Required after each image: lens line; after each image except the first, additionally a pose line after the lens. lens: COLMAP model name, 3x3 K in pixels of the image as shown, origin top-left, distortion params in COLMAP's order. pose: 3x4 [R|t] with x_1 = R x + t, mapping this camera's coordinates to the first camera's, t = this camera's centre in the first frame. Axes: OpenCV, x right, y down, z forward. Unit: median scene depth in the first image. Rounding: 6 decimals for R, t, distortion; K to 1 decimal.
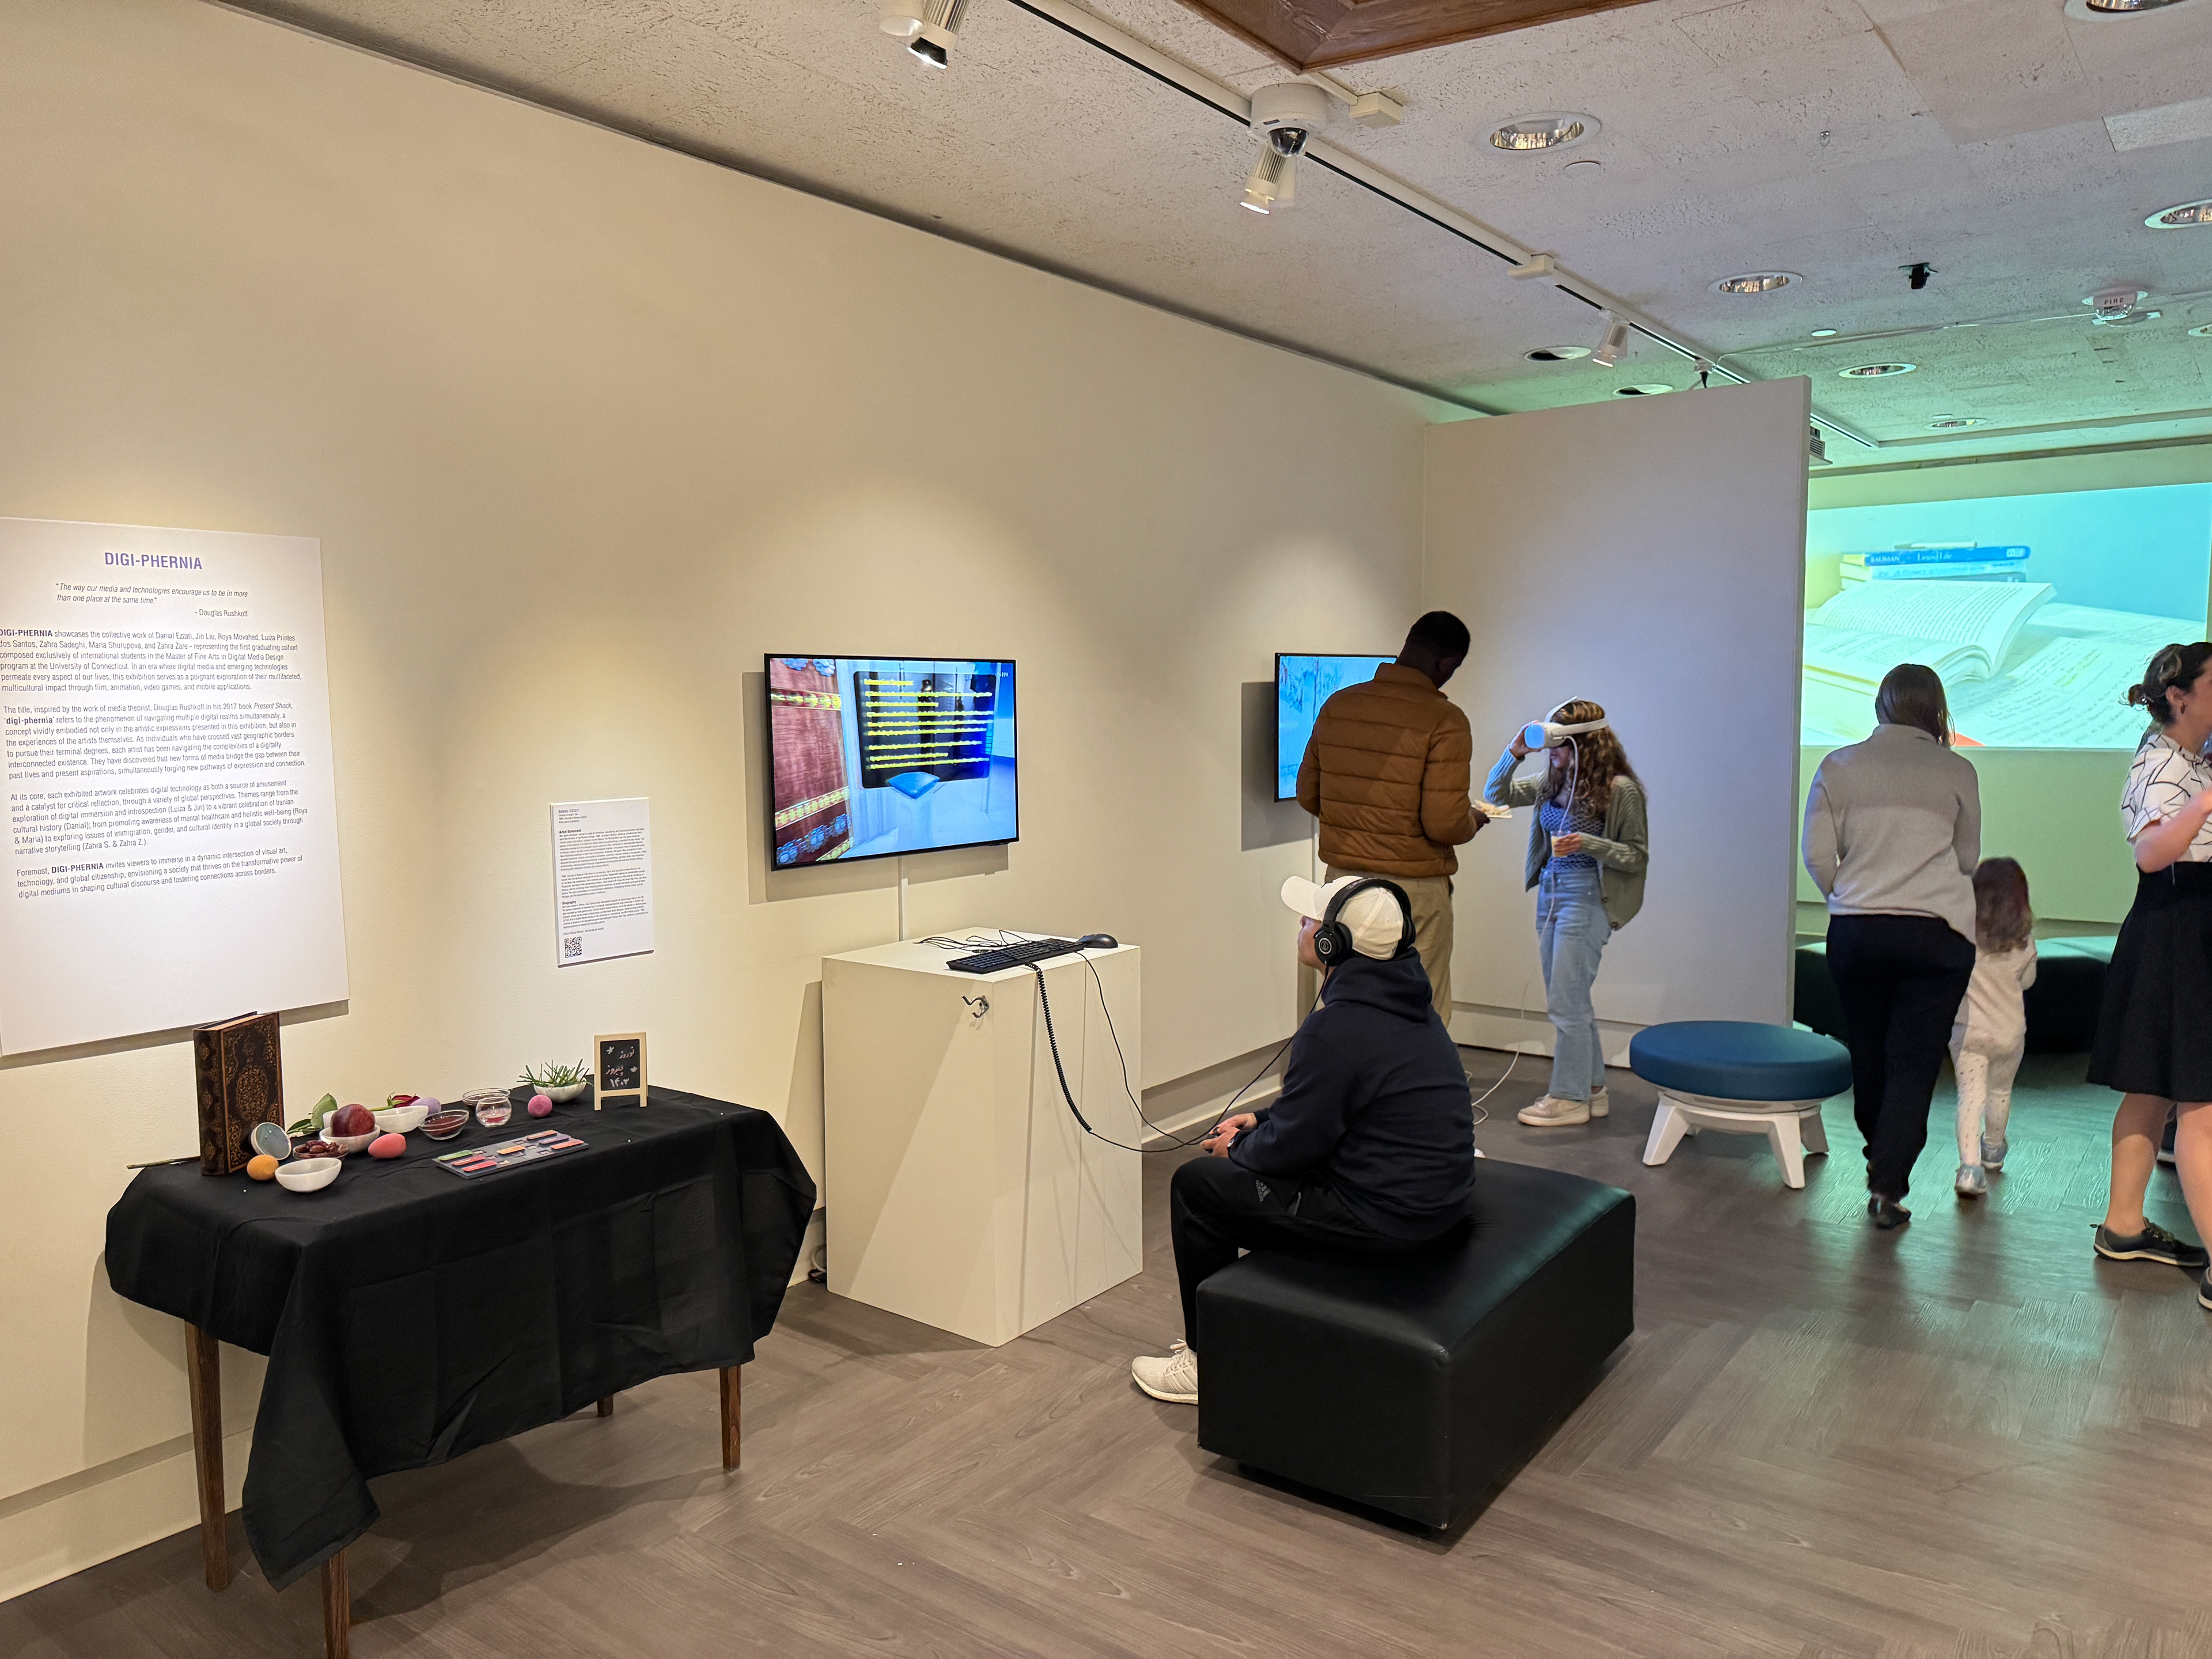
lens RADIAL K [[1567.2, 0, 1103.5], [0, 1567.2, 837.0], [0, 0, 1]] dist [0.059283, -0.066782]
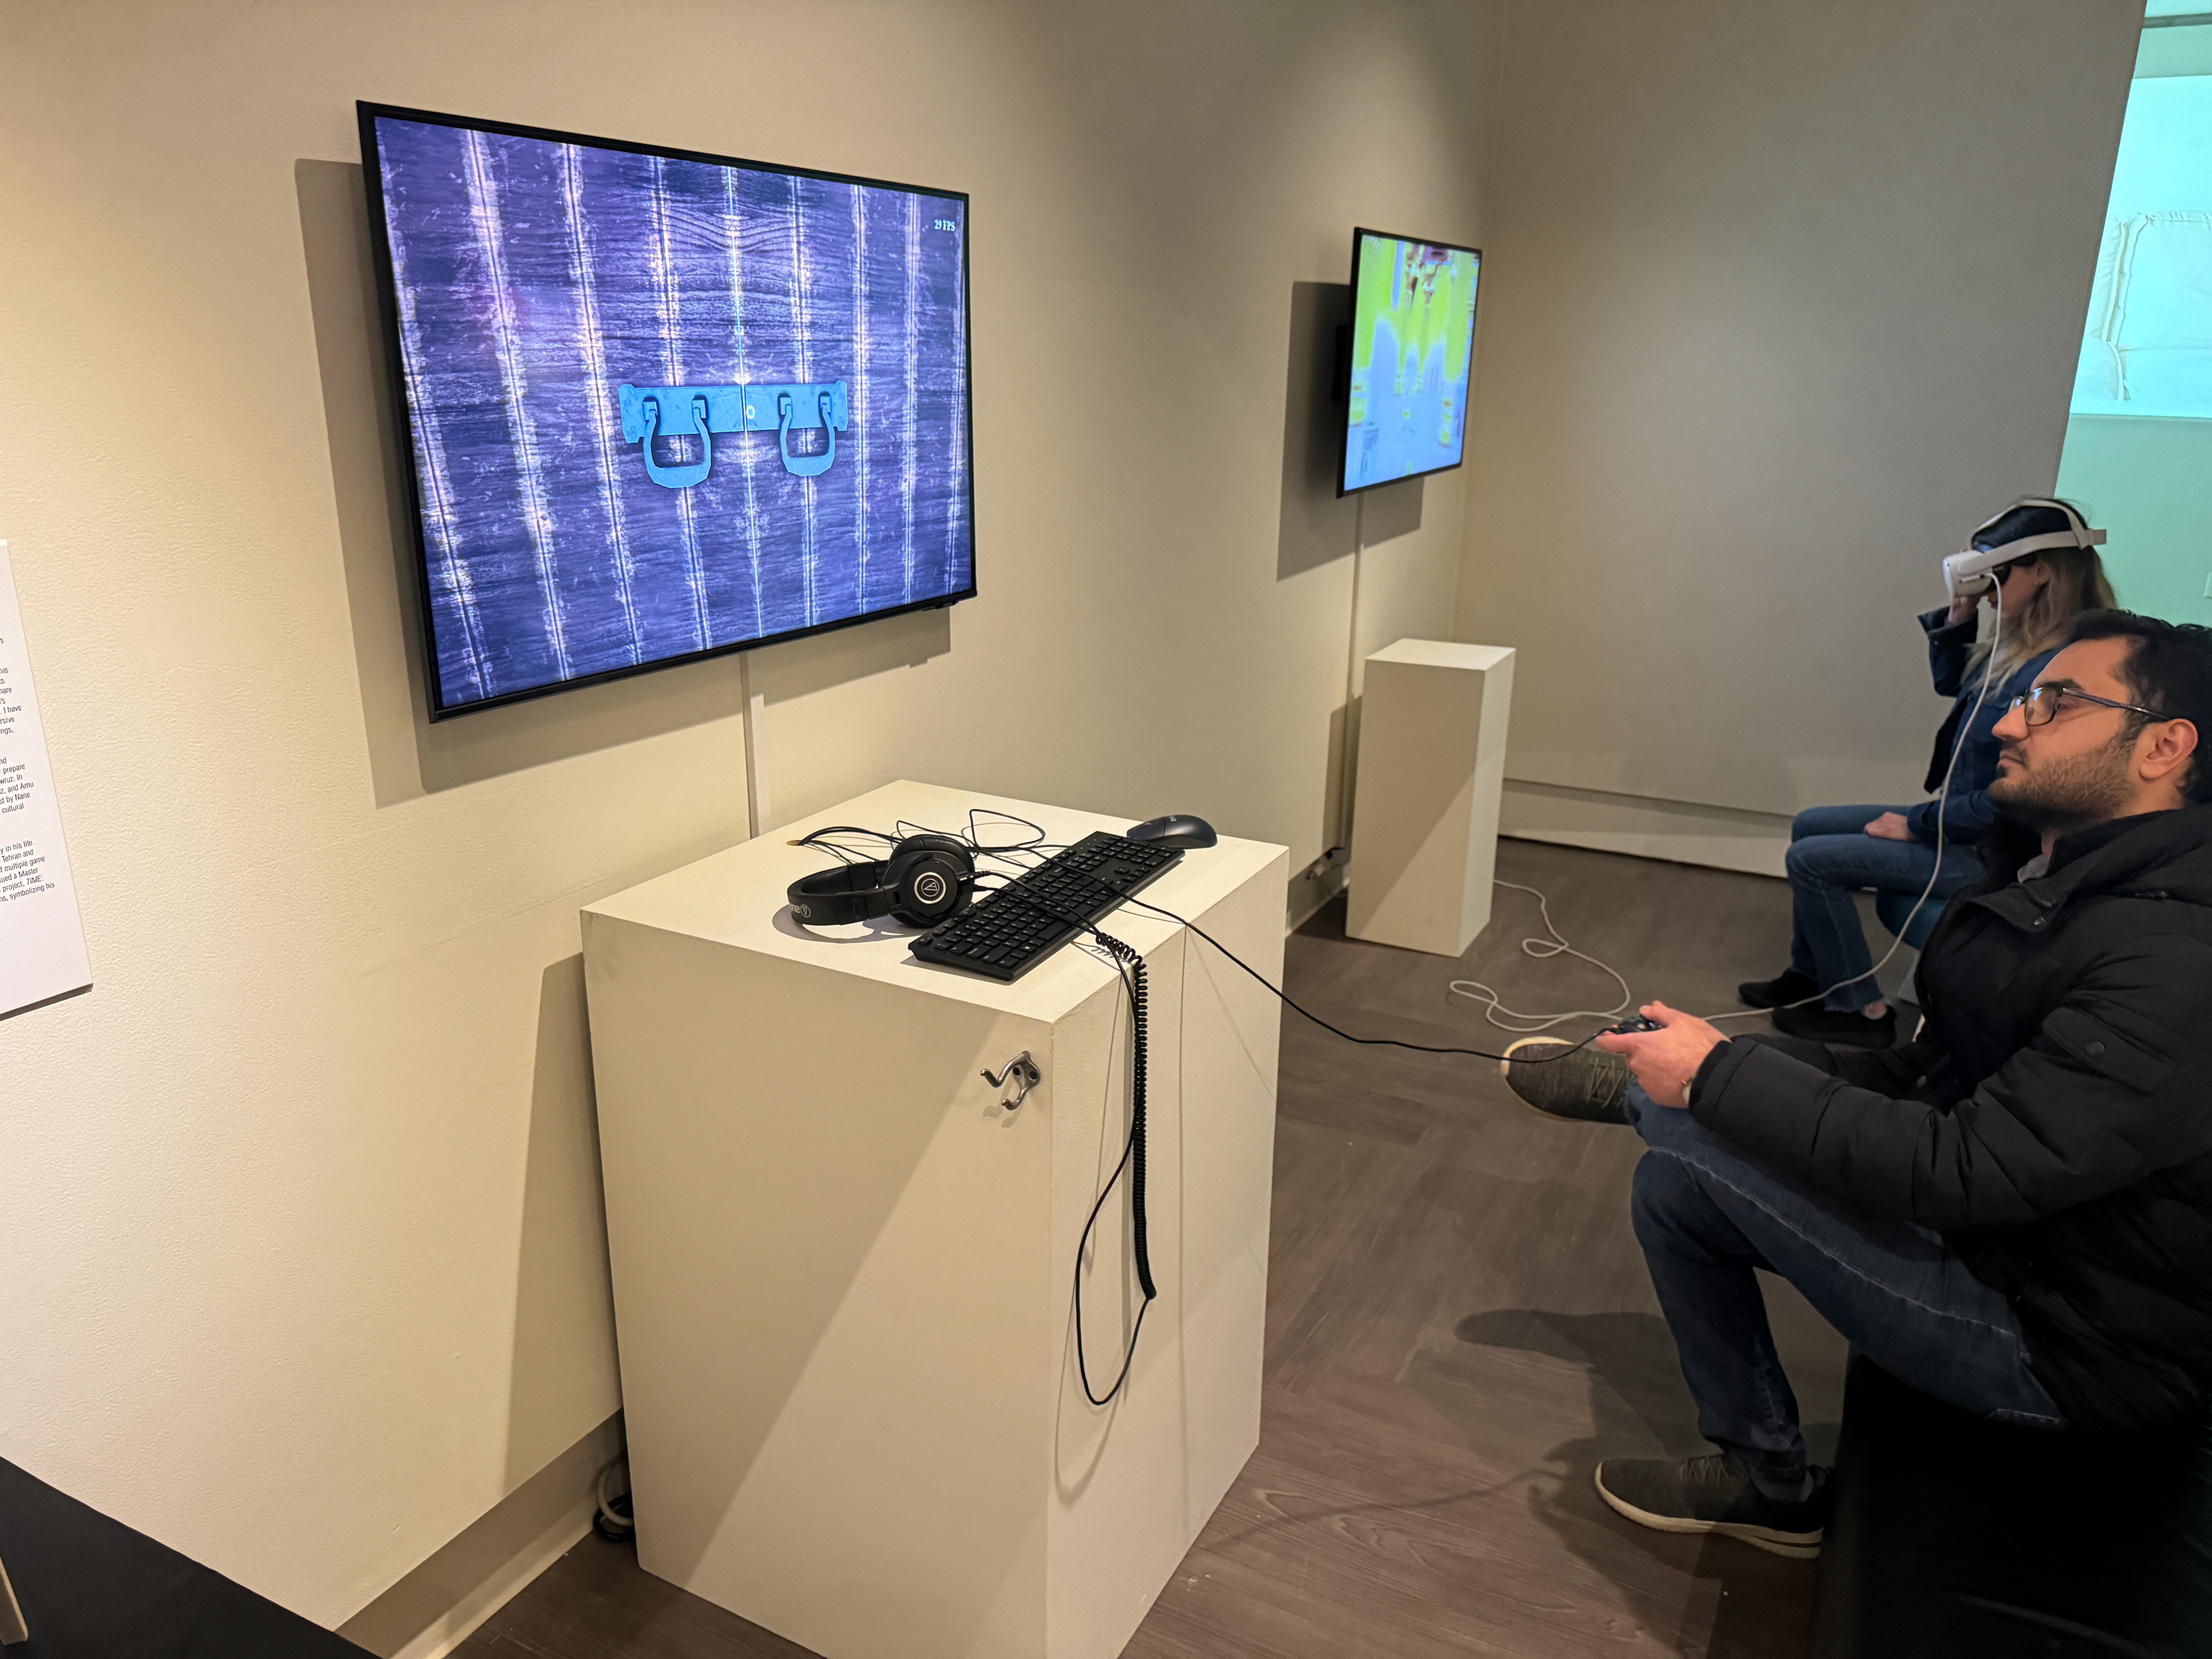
lens RADIAL K [[1567.2, 0, 1125.2], [0, 1567.2, 839.1], [0, 0, 1]] dist [0.059283, -0.066782]
pose [[0.984305, -0.028292, 0.174193, -0.140467], [-0.010243, 0.976242, 0.216440, -0.044753], [-0.176178, -0.214827, 0.960630, 0.732791]]
